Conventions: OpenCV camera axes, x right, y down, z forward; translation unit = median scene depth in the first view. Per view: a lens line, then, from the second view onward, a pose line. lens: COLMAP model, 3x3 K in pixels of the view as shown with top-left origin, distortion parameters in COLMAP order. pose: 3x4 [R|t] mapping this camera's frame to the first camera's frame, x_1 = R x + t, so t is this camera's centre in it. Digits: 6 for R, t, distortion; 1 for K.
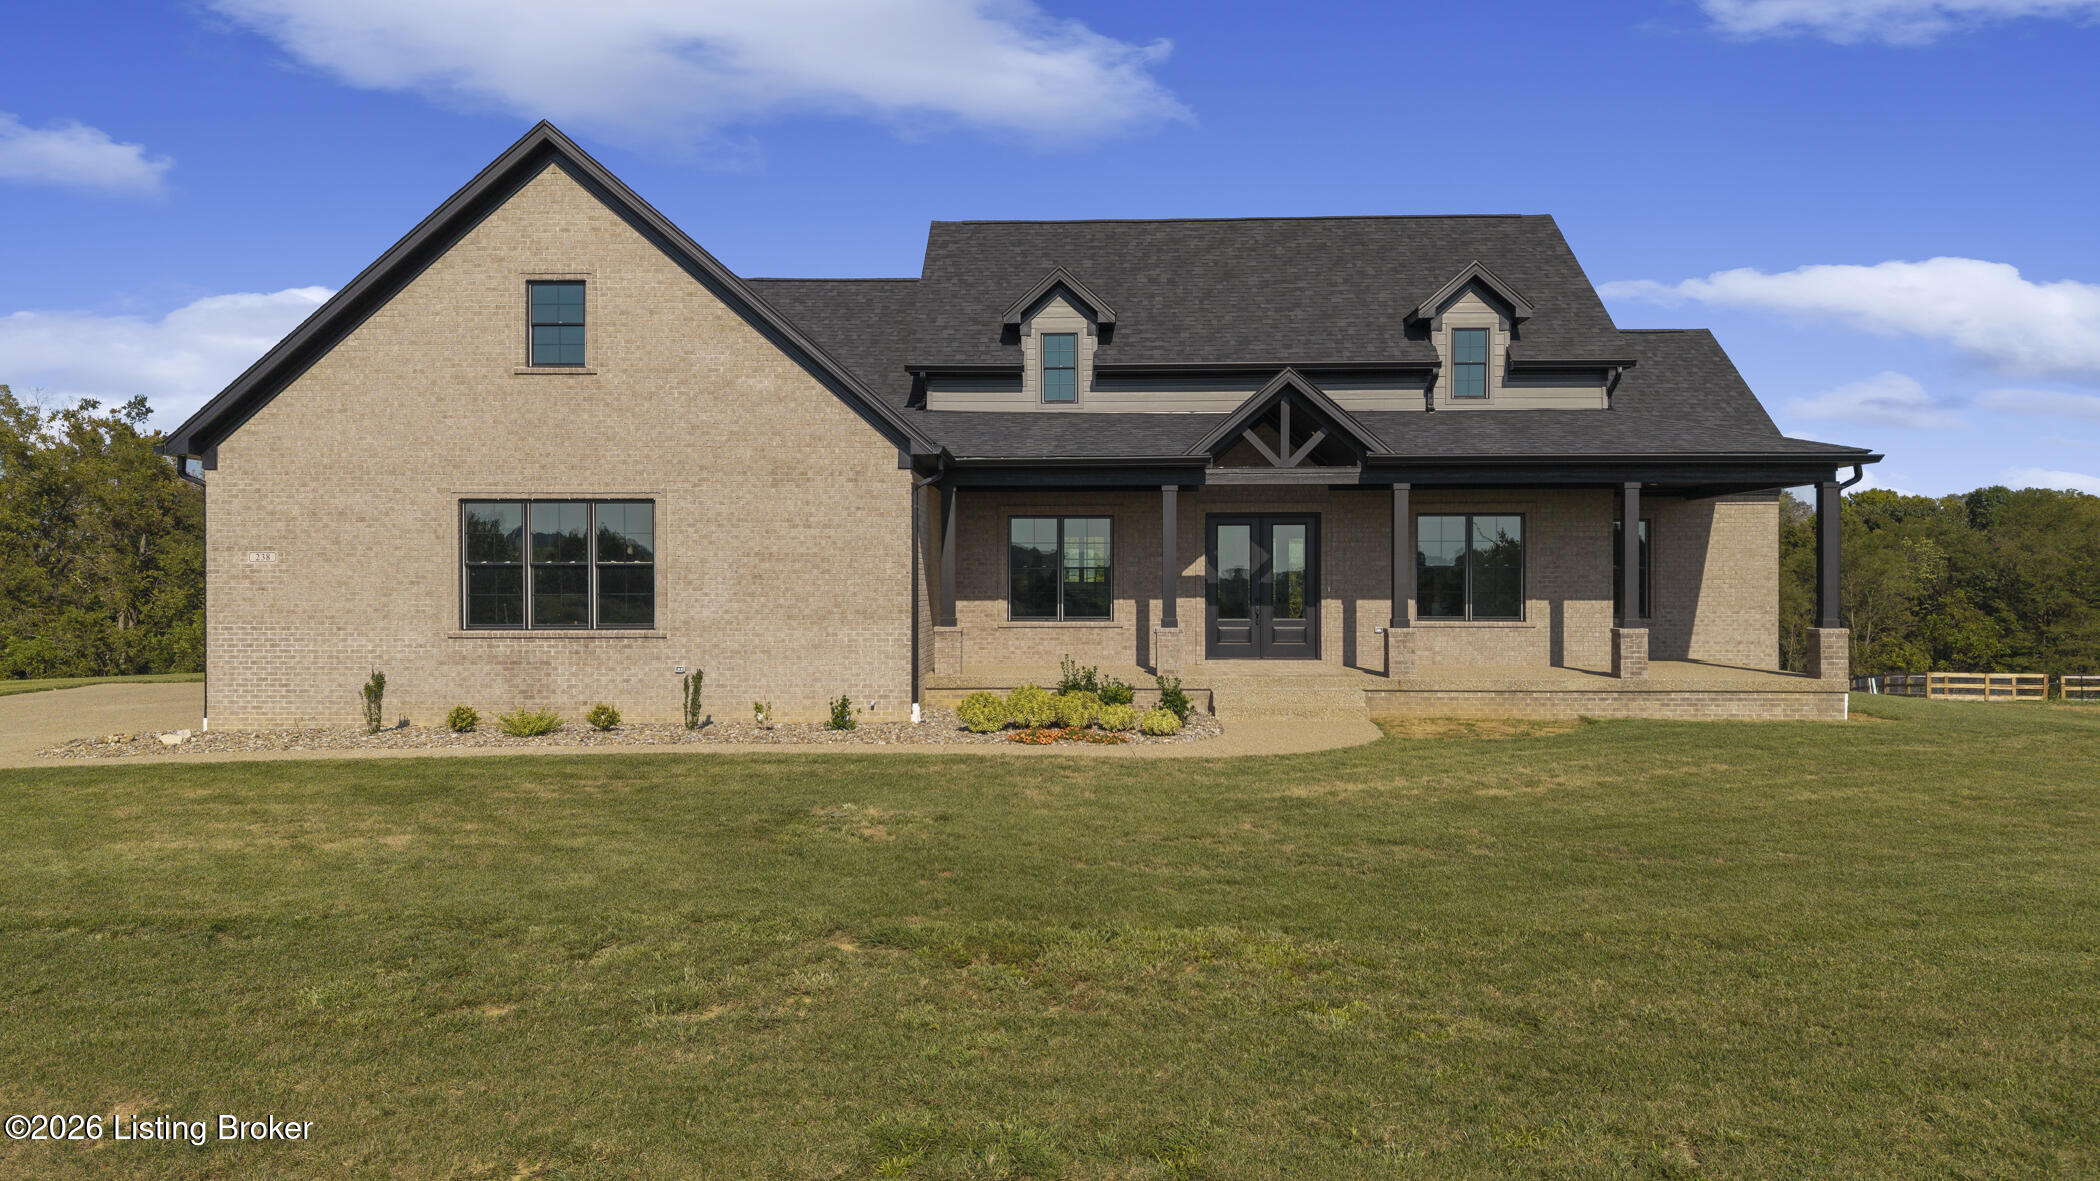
lens RADIAL K [[1513.1, 0, 1050.0], [0, 1513.1, 590.5], [0, 0, 1]] dist [0.077672, -0.168812]
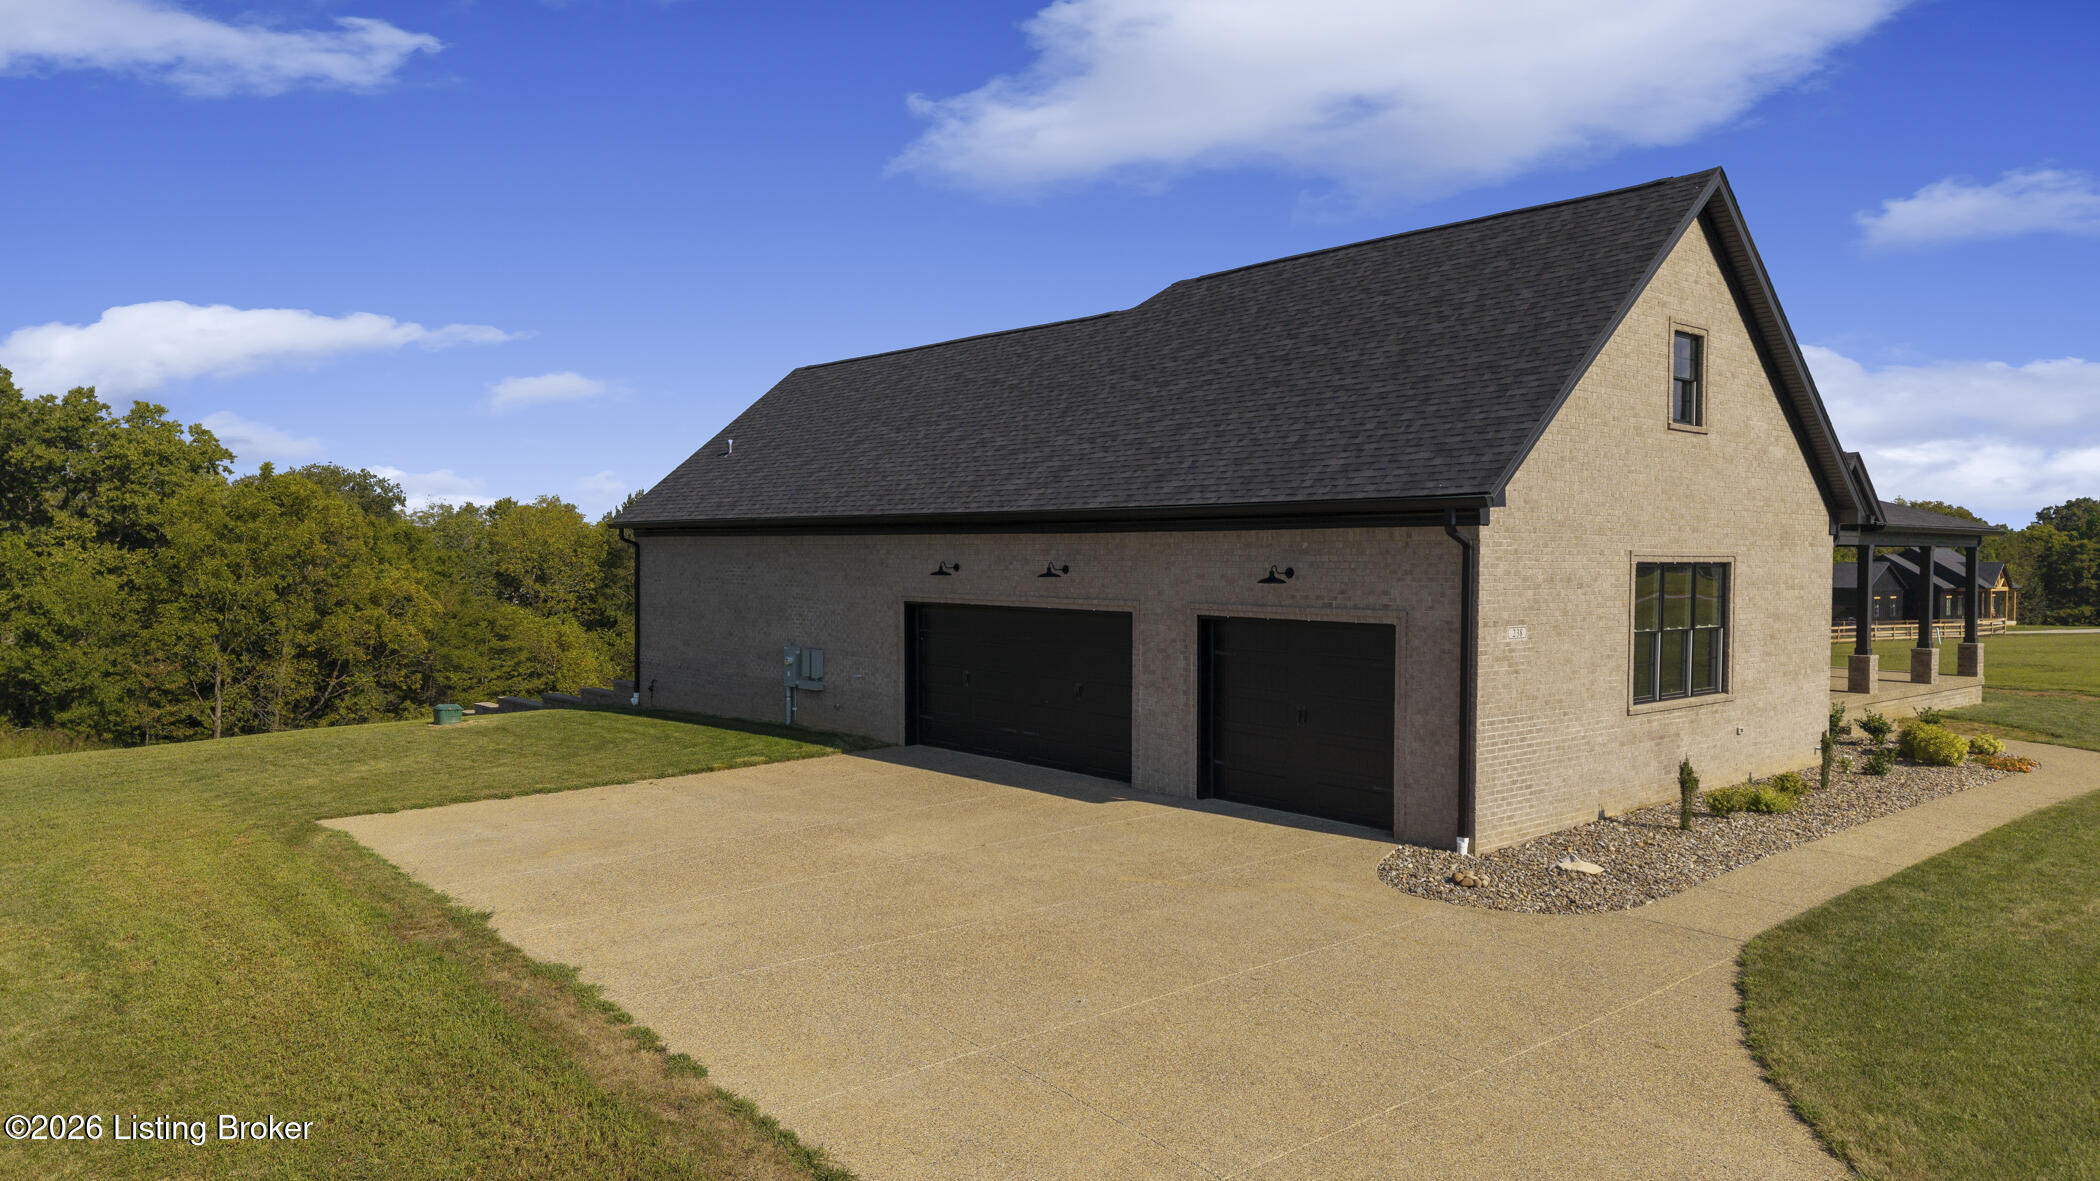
lens RADIAL K [[1398.1, 0, 1043.7], [0, 1398.1, 591.9], [0, 0, 1]] dist [0.044412, -0.045471]
pose [[0.743938, -0.013397, 0.668114, -1.207220], [-0.004365, 0.999680, 0.024907, -0.061577], [-0.668234, -0.021446, 0.743642, 0.609398]]
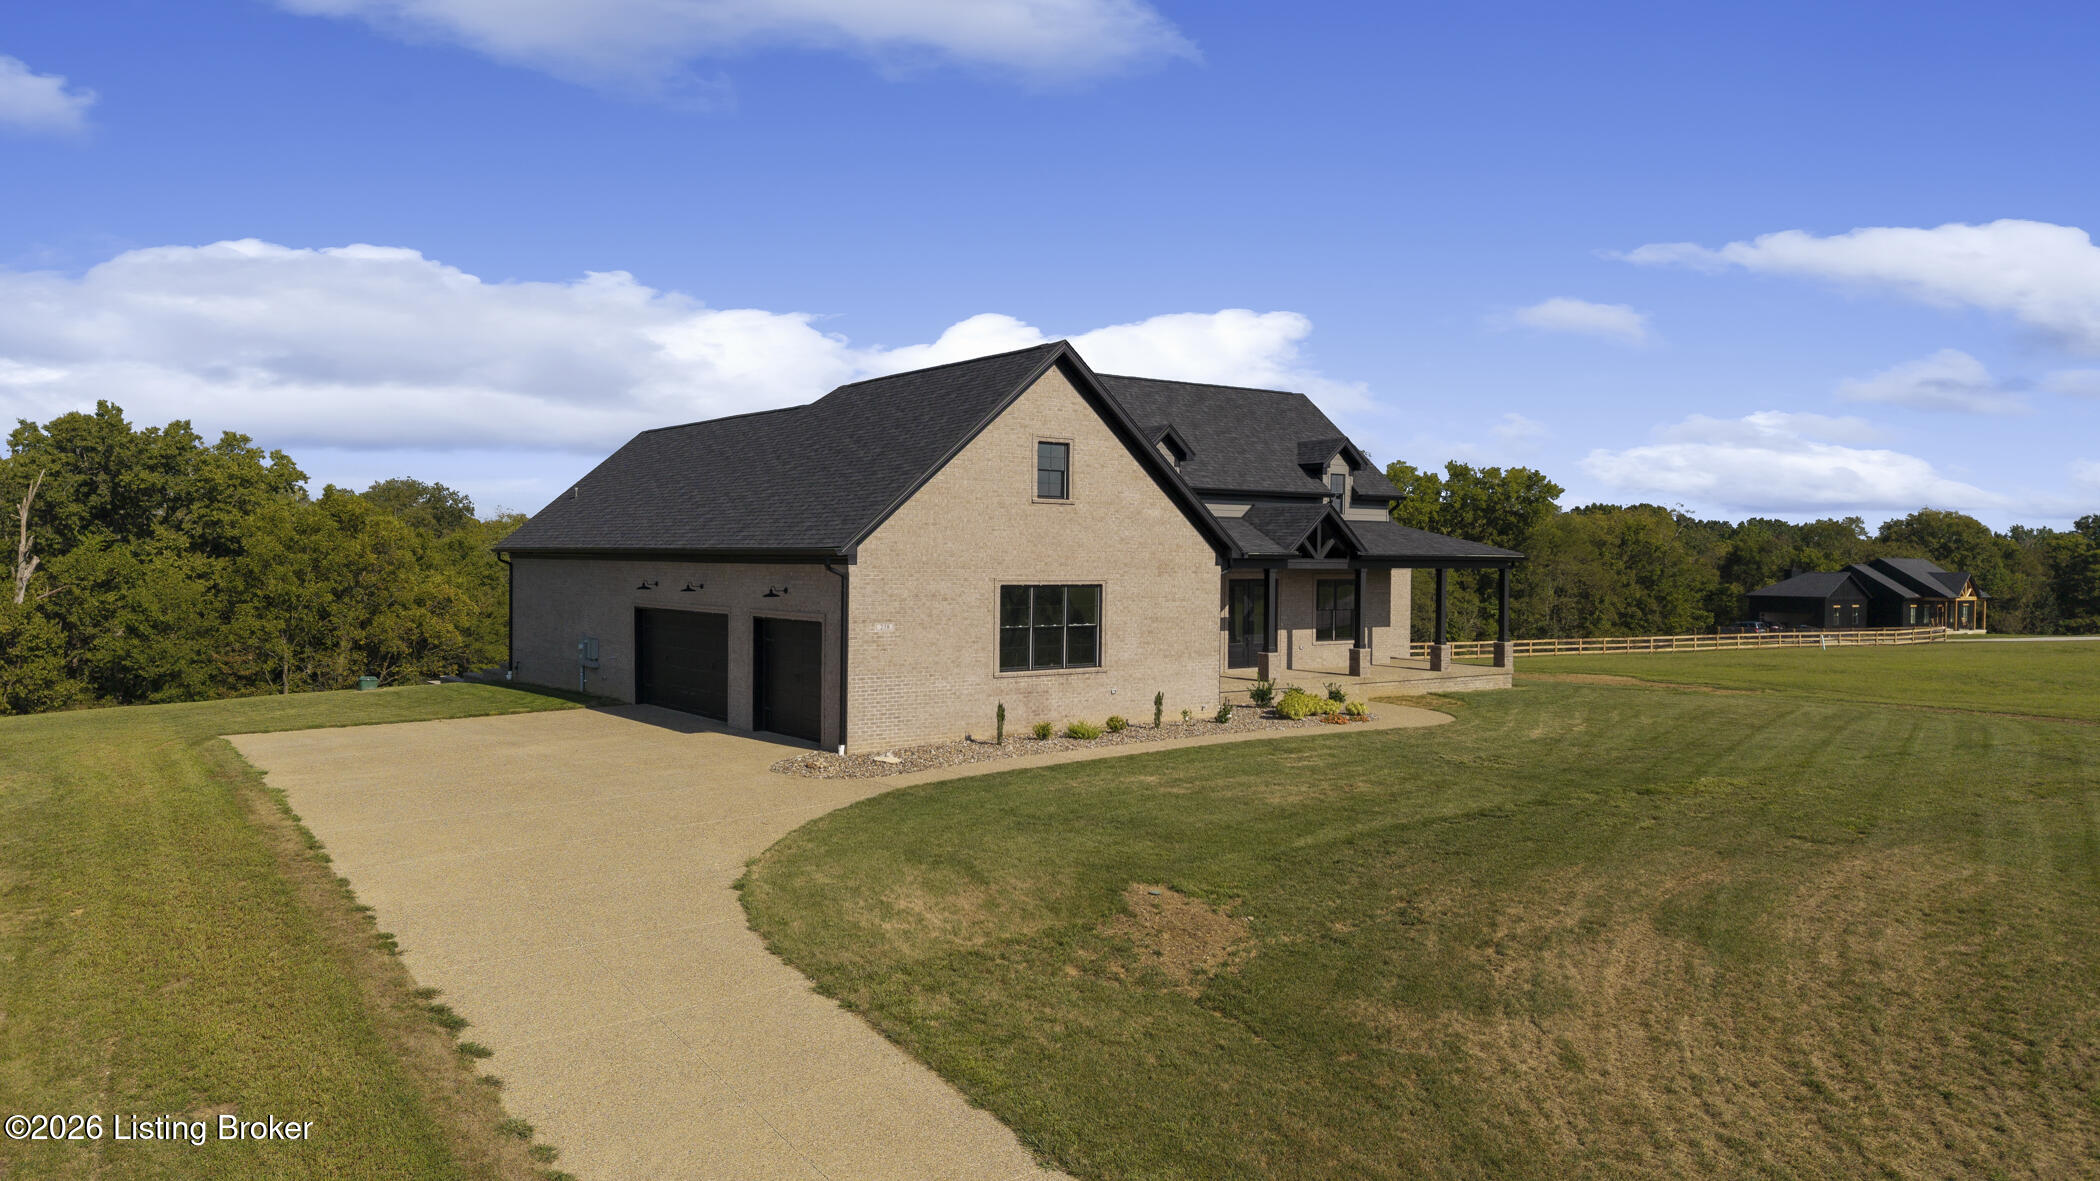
lens RADIAL K [[1414.4, 0, 1050.0], [0, 1414.4, 590.5], [0, 0, 1]] dist [0.045366, -0.045970]
pose [[0.789686, -0.007578, 0.613465, -1.194802], [-0.007499, 0.999730, 0.022001, -0.085260], [-0.613466, -0.021974, 0.789415, -0.122695]]
